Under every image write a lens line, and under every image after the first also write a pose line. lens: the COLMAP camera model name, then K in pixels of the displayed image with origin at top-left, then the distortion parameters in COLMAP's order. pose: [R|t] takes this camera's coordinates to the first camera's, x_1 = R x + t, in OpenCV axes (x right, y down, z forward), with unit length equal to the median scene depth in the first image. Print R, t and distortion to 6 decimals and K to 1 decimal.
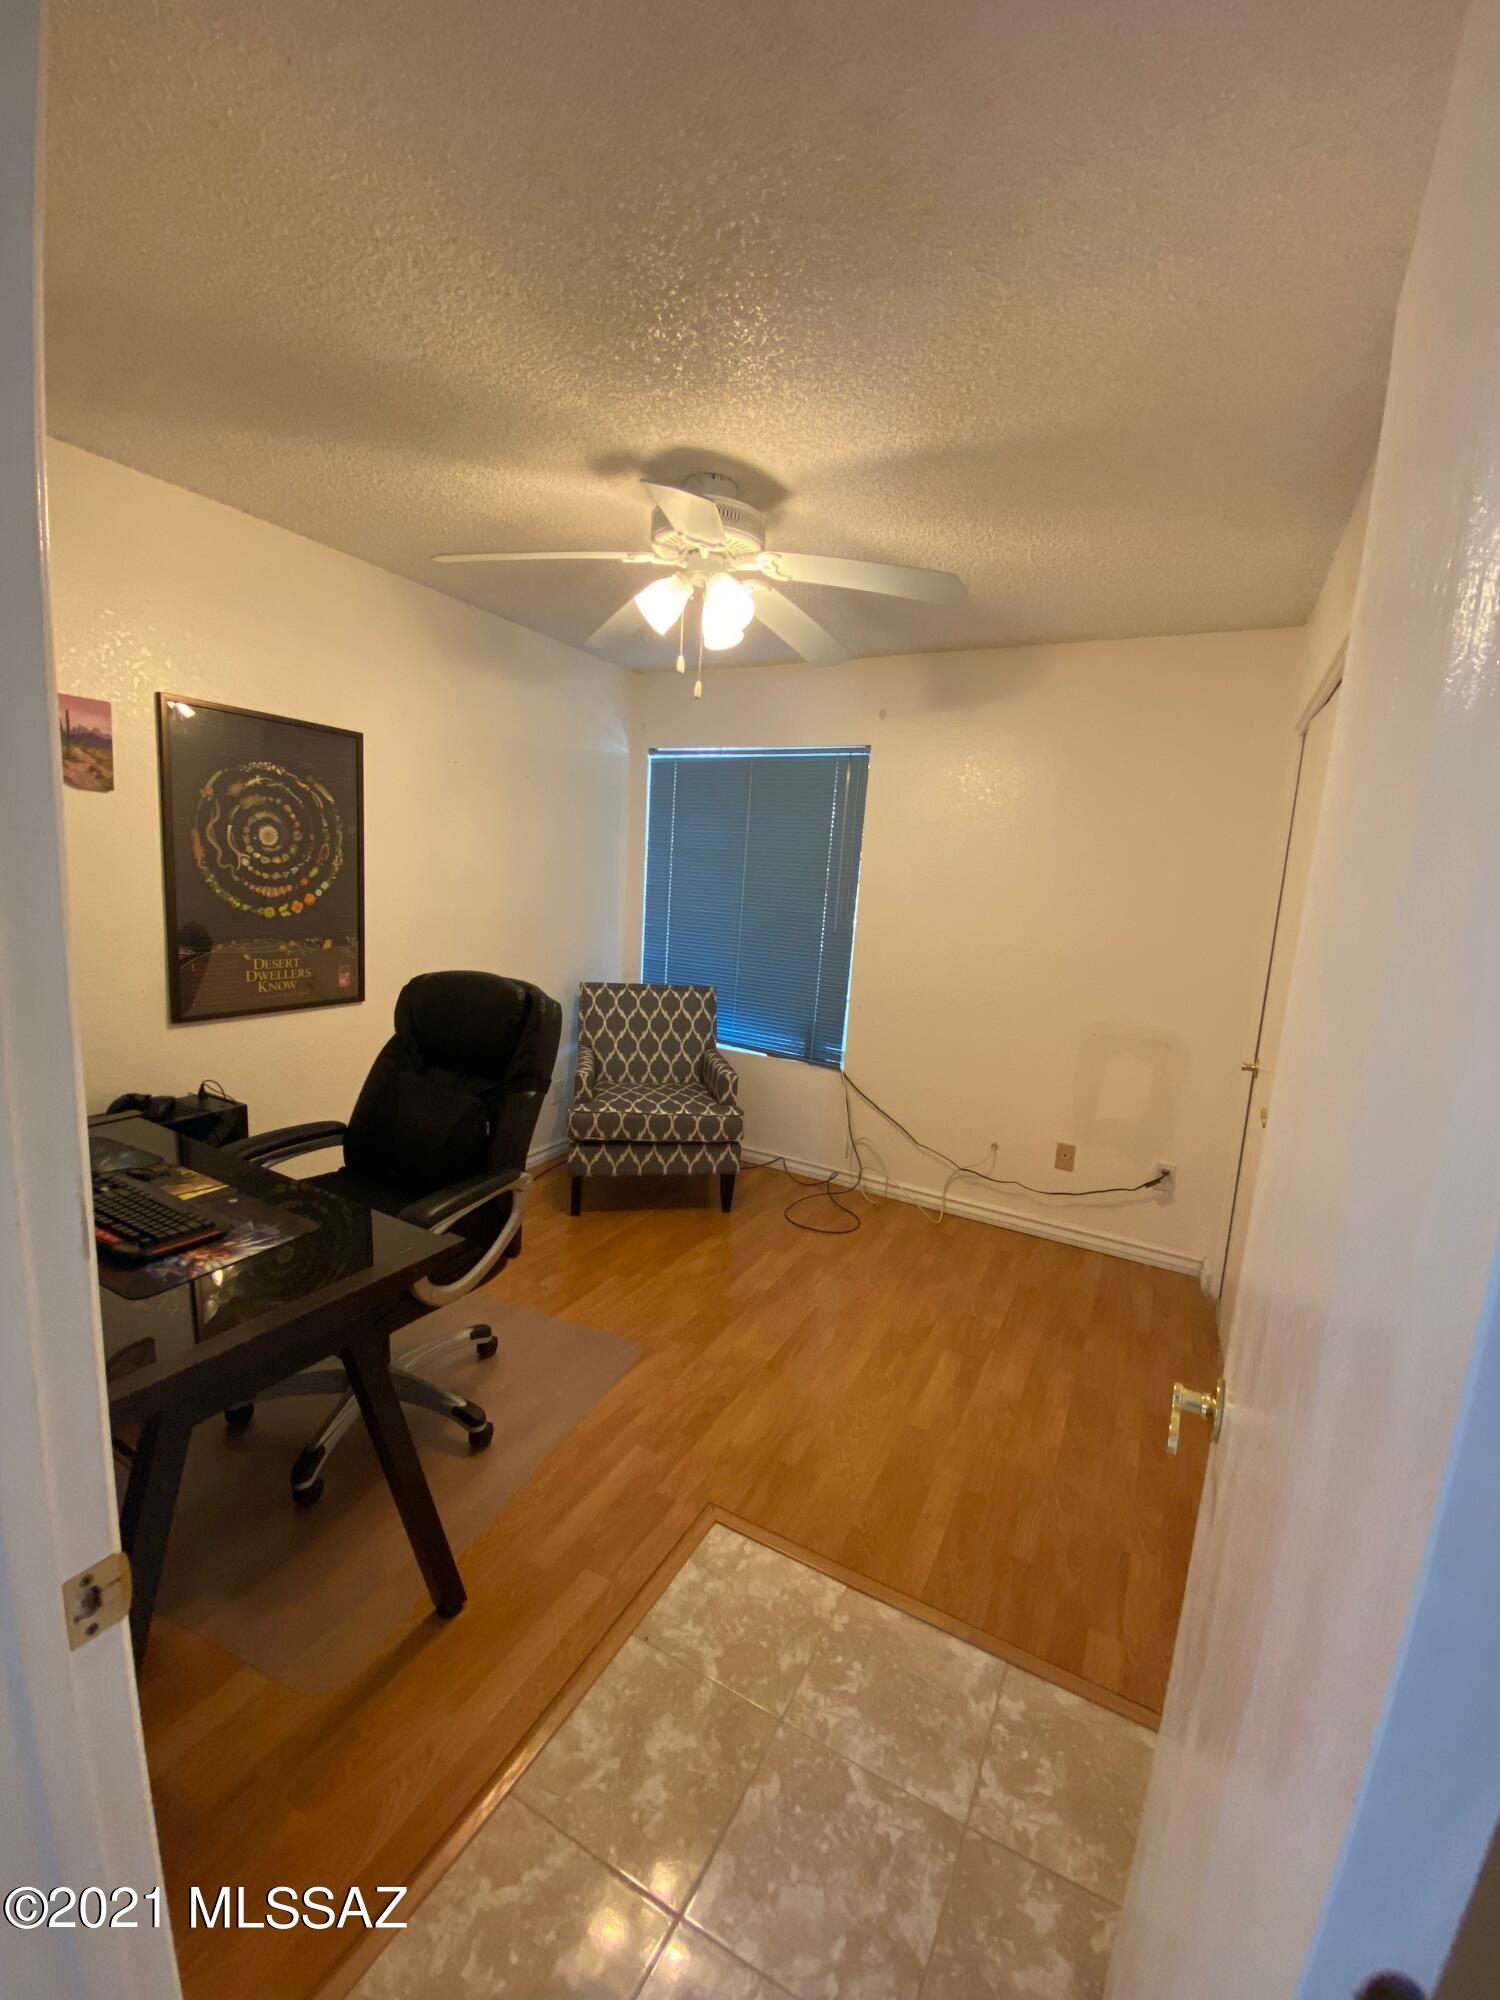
lens RADIAL K [[810.6, 0, 750.0], [0, 810.6, 1000.0], [0, 0, 1]] dist [0.027652, -0.024193]
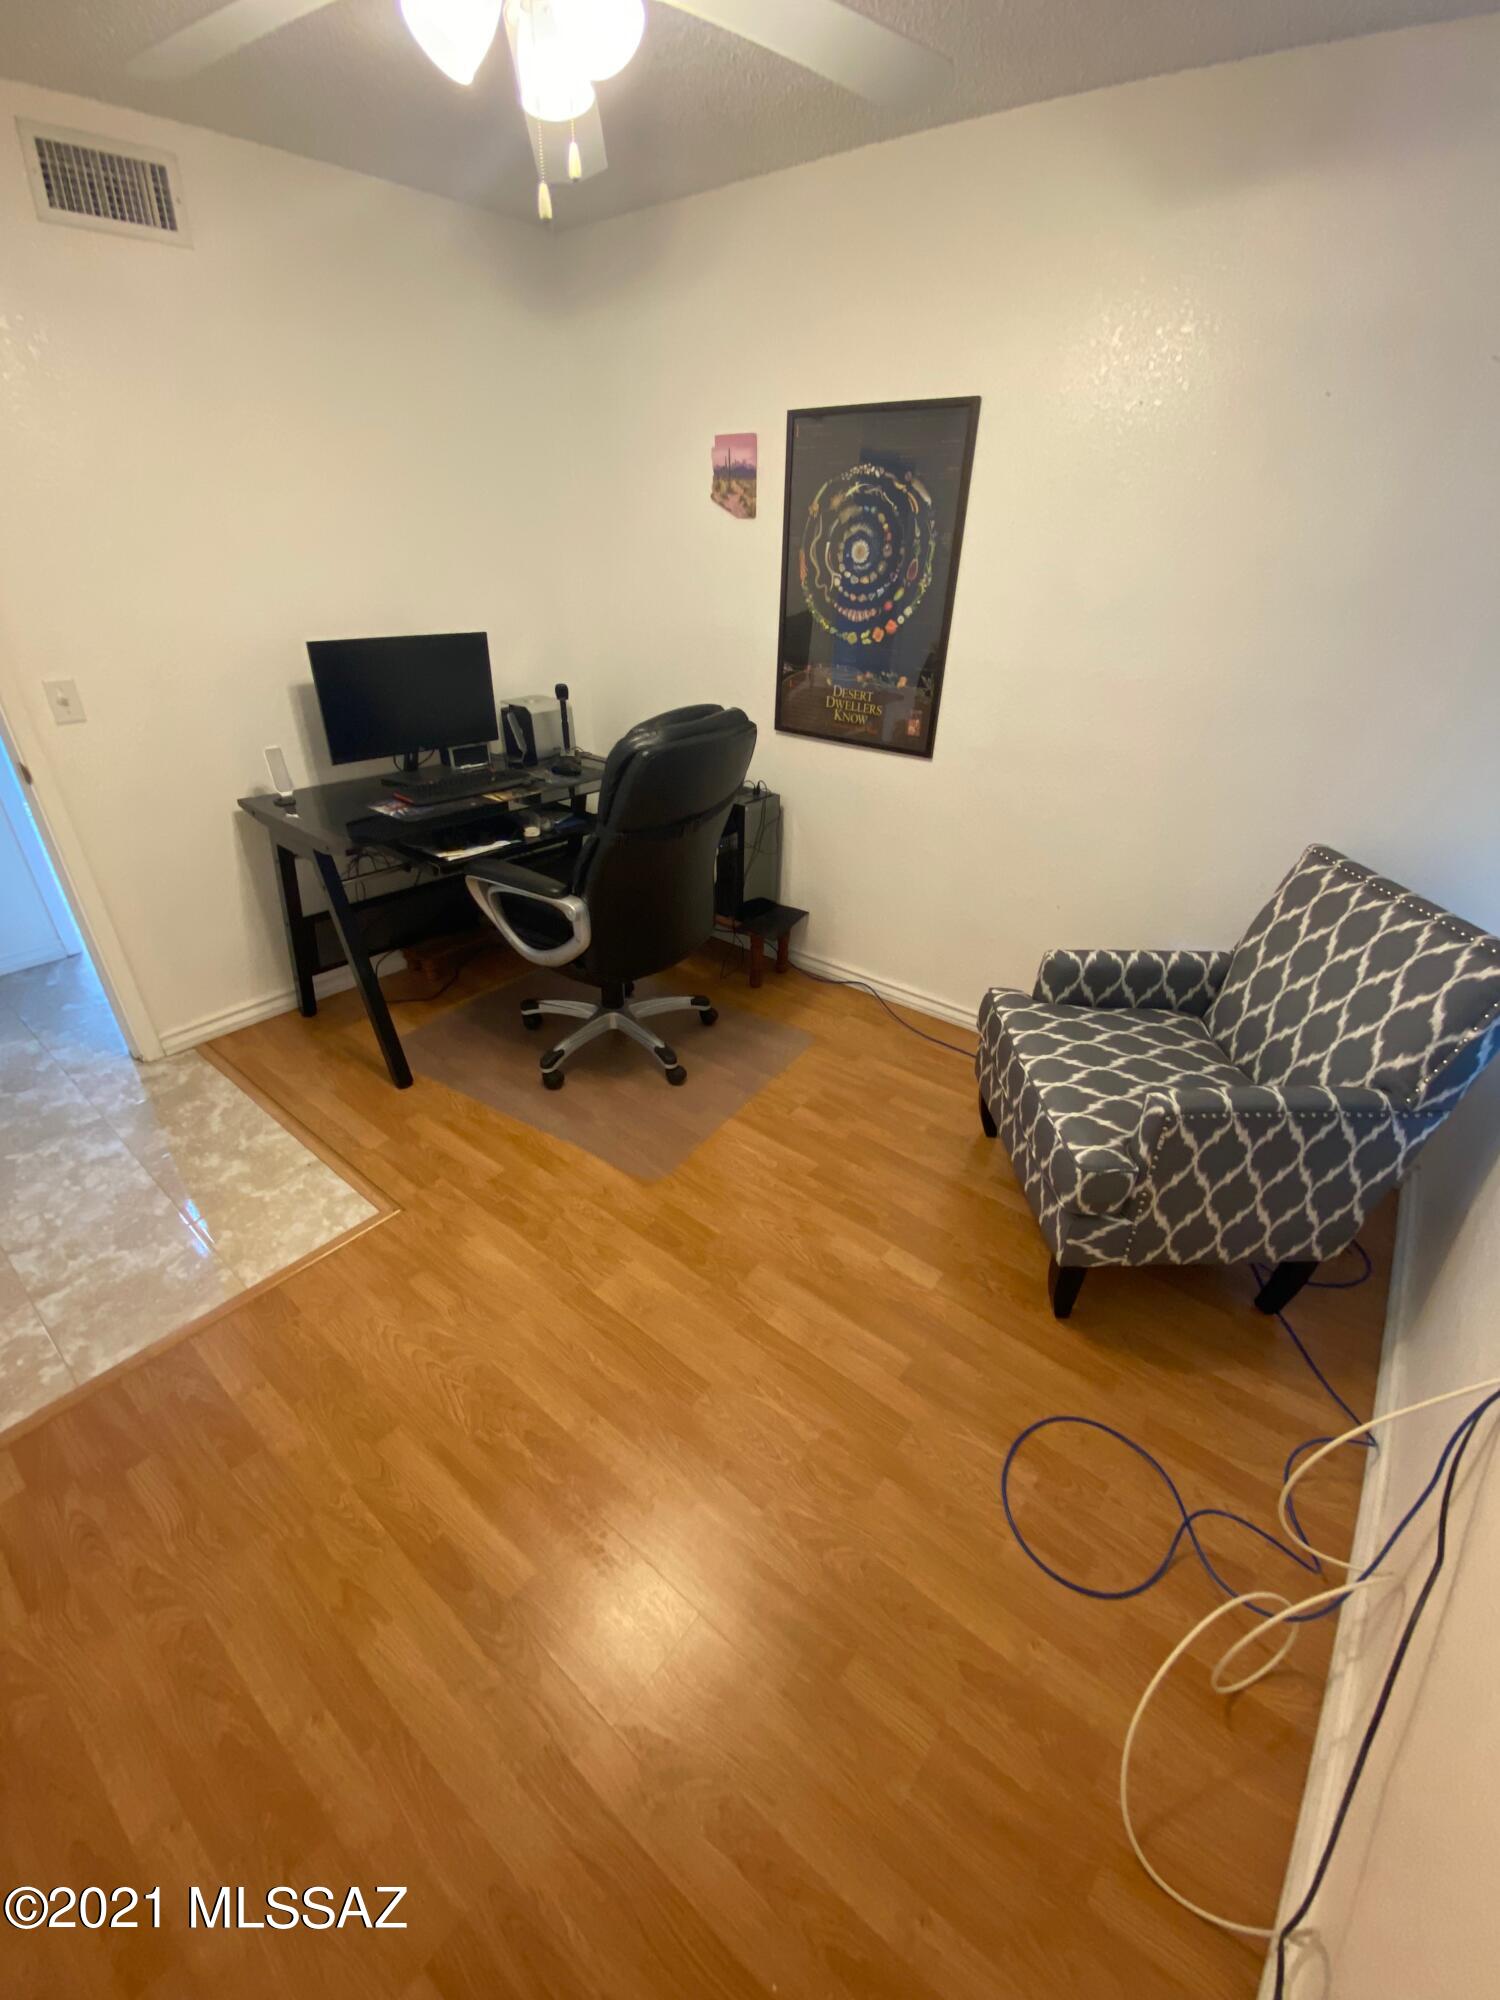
lens RADIAL K [[813.4, 0, 738.8], [0, 813.4, 997.4], [0, 0, 1]] dist [0.041853, -0.034756]
pose [[-0.197601, 0.420485, -0.885520, 0.529985], [-0.185418, 0.870994, 0.454962, -0.157414], [0.962587, 0.254092, -0.094144, 1.087642]]
